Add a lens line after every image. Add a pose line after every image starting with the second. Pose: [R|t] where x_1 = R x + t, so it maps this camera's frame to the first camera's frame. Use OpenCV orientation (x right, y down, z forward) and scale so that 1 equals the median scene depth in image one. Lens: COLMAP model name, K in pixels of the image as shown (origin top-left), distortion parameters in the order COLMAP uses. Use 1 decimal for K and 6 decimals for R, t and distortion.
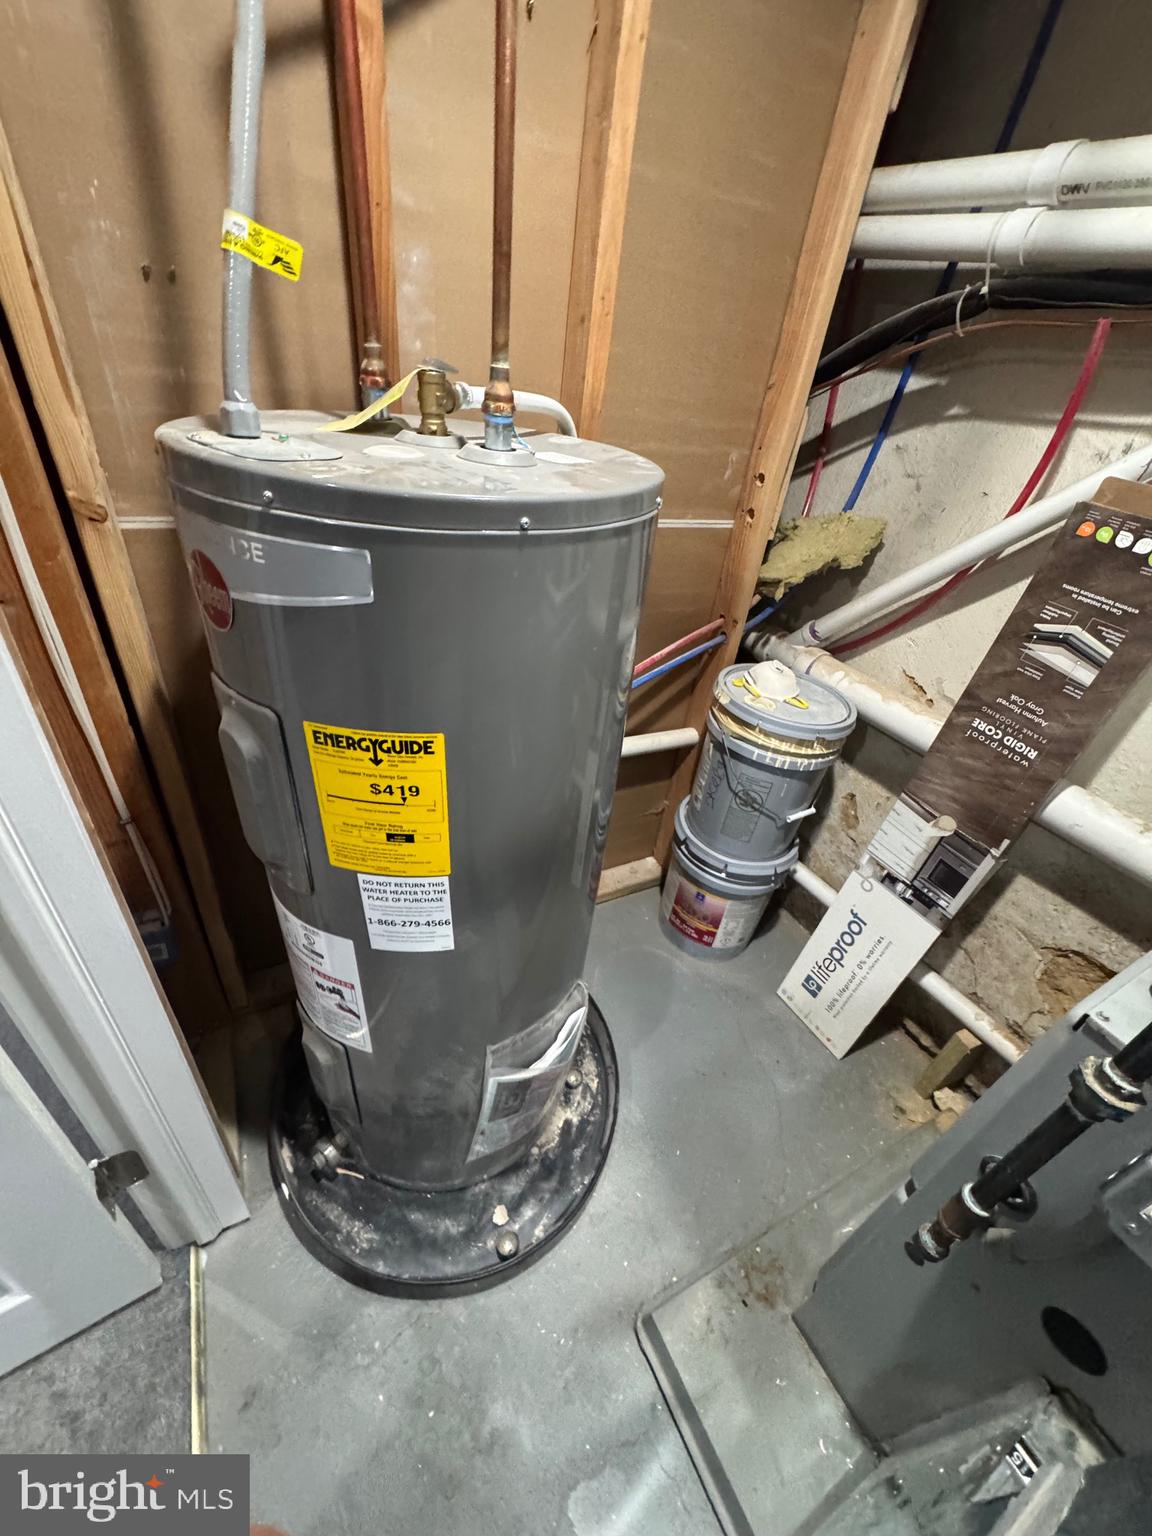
lens RADIAL K [[612.2, 0, 576.0], [0, 612.2, 768.0], [0, 0, 1]] dist [-0.002836, 0.000074]
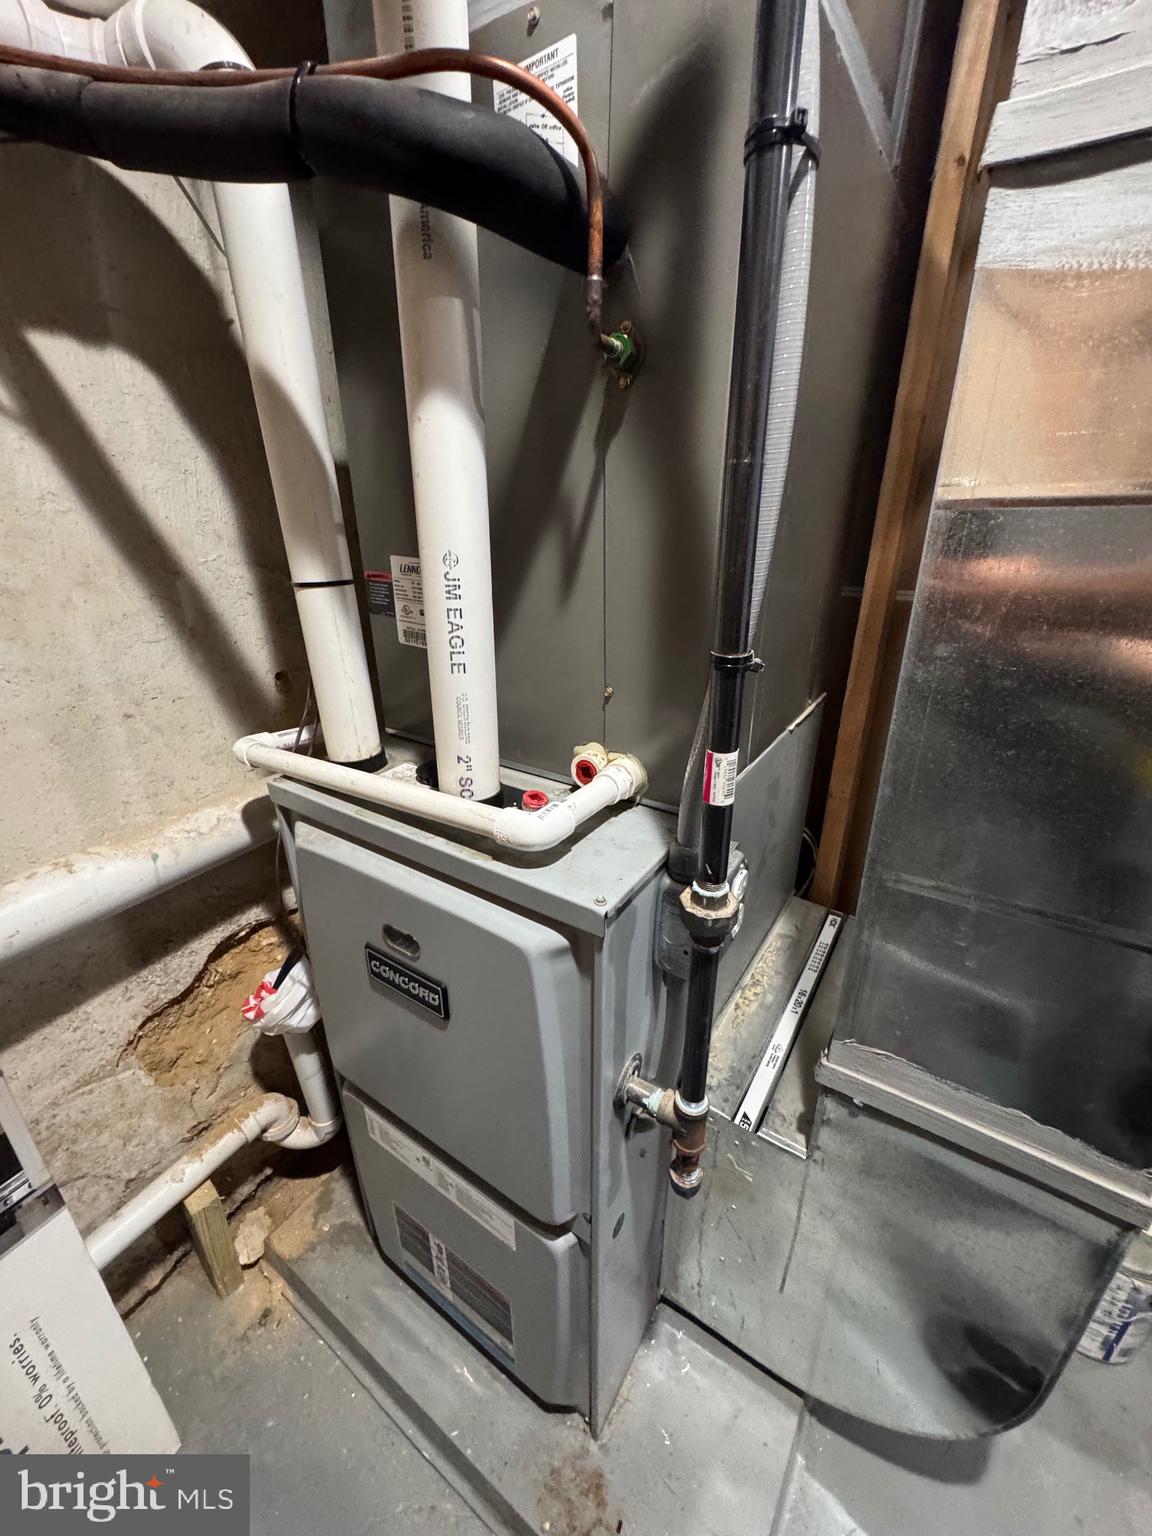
lens RADIAL K [[612.2, 0, 576.0], [0, 612.2, 768.0], [0, 0, 1]] dist [-0.002836, 0.000074]
pose [[-0.470444, -0.448225, 0.760116, 0.133278], [0.465897, 0.605383, 0.645330, -0.121729], [-0.749415, 0.657728, -0.075972, 0.434248]]
